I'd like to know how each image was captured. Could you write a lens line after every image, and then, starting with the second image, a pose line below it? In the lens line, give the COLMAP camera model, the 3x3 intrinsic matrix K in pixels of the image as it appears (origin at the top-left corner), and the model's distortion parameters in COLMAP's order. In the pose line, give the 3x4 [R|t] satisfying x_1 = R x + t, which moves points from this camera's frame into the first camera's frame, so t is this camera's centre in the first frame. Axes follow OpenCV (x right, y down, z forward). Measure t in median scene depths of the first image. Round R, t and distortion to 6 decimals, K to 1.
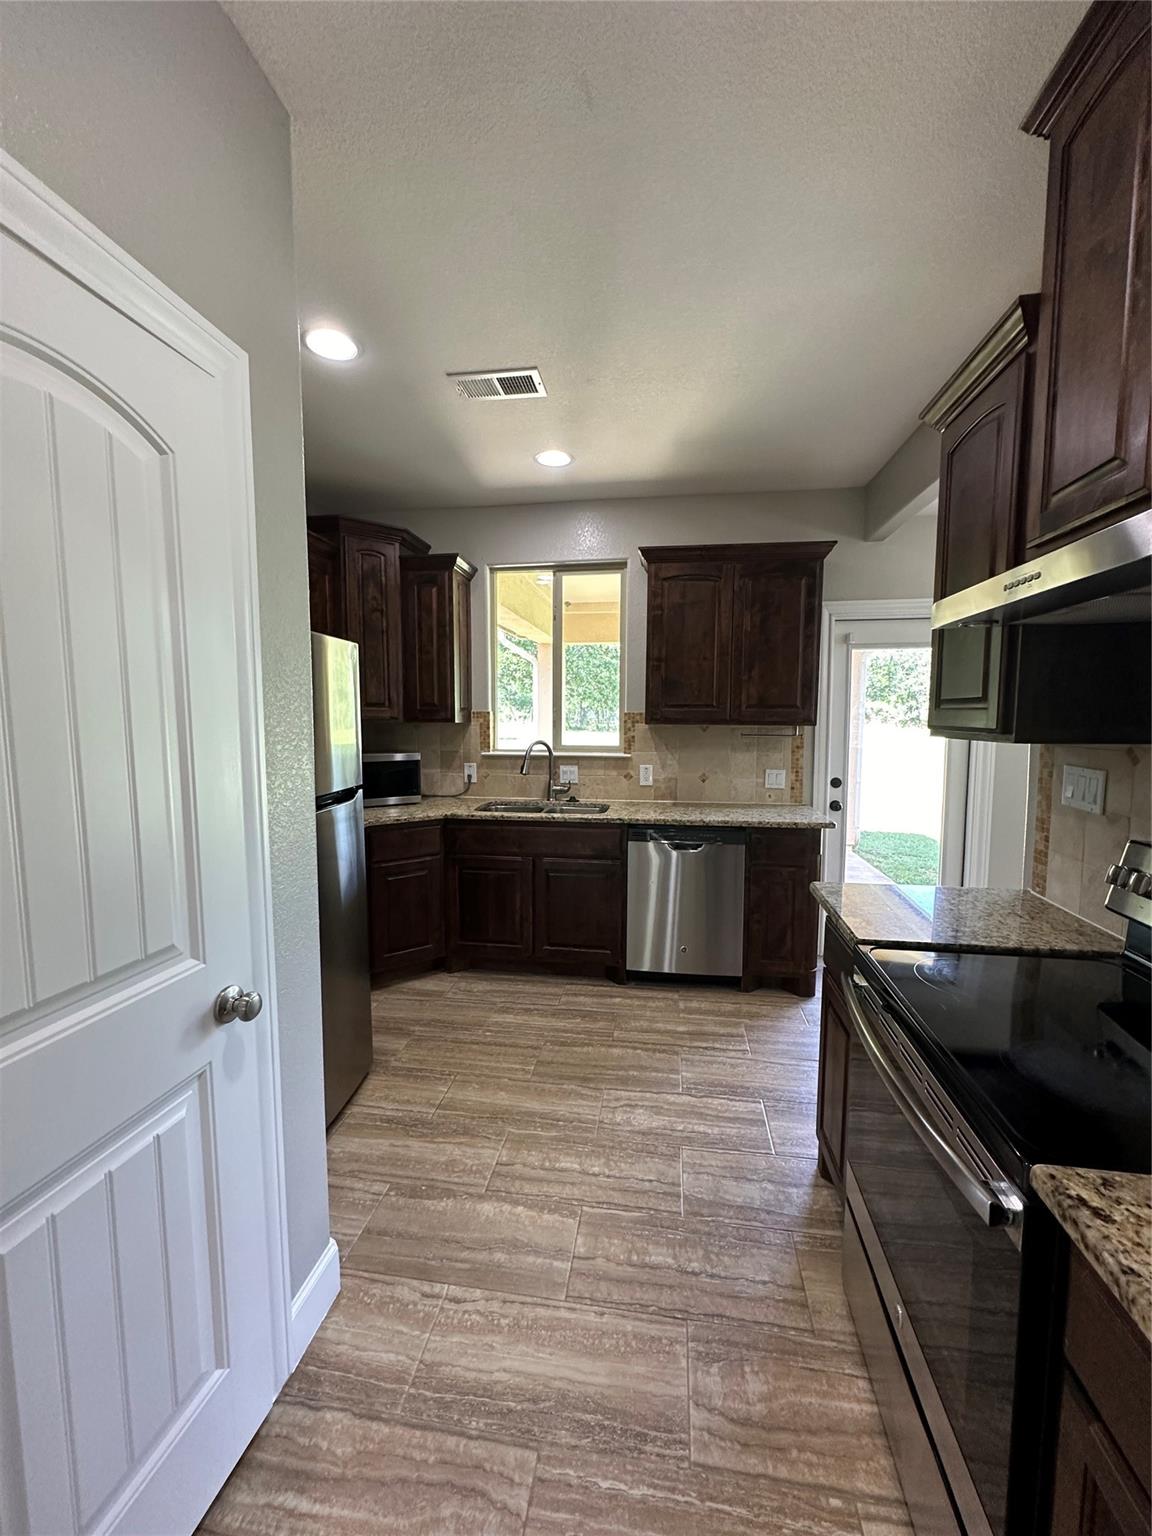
lens RADIAL K [[616.5, 0, 582.6], [0, 616.5, 768.5], [0, 0, 1]] dist [-0.002279, -0.001219]
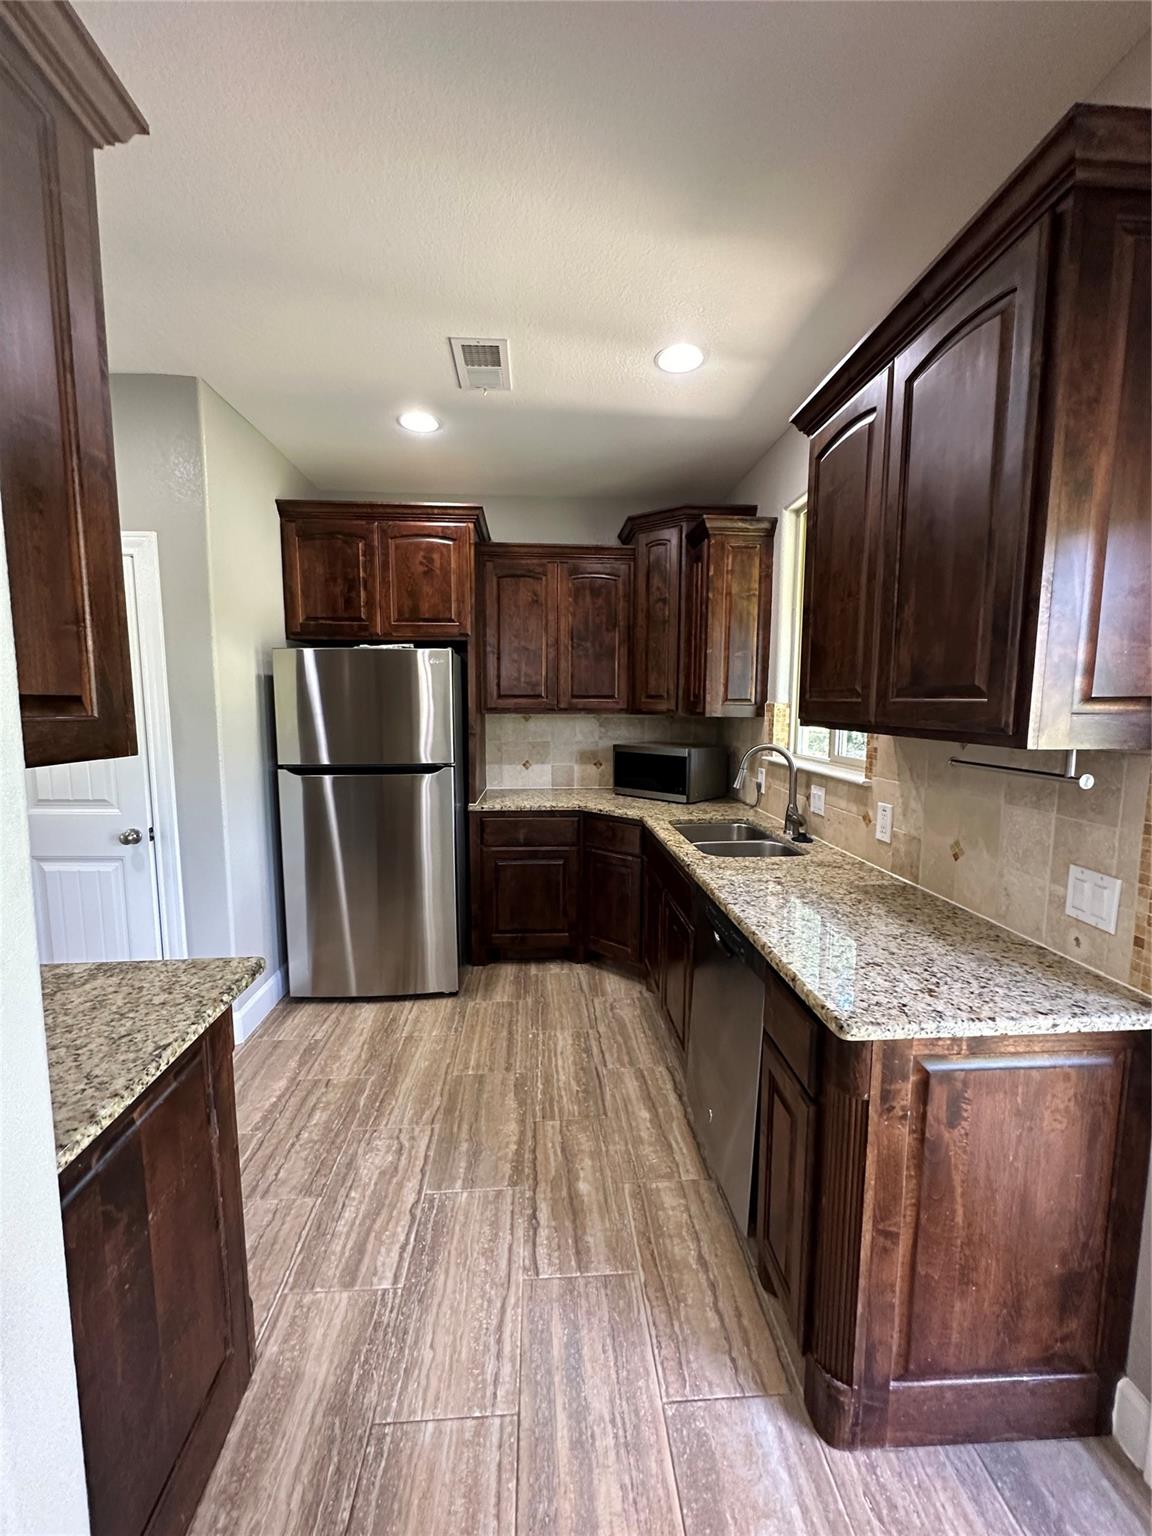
lens RADIAL K [[616.5, 0, 570.9], [0, 616.5, 767.6], [0, 0, 1]] dist [-0.002279, -0.001219]
pose [[0.202631, 0.101404, -0.973991, 0.748232], [-0.087863, 0.992495, 0.085051, -0.076540], [0.975305, 0.068343, 0.210020, 0.813158]]
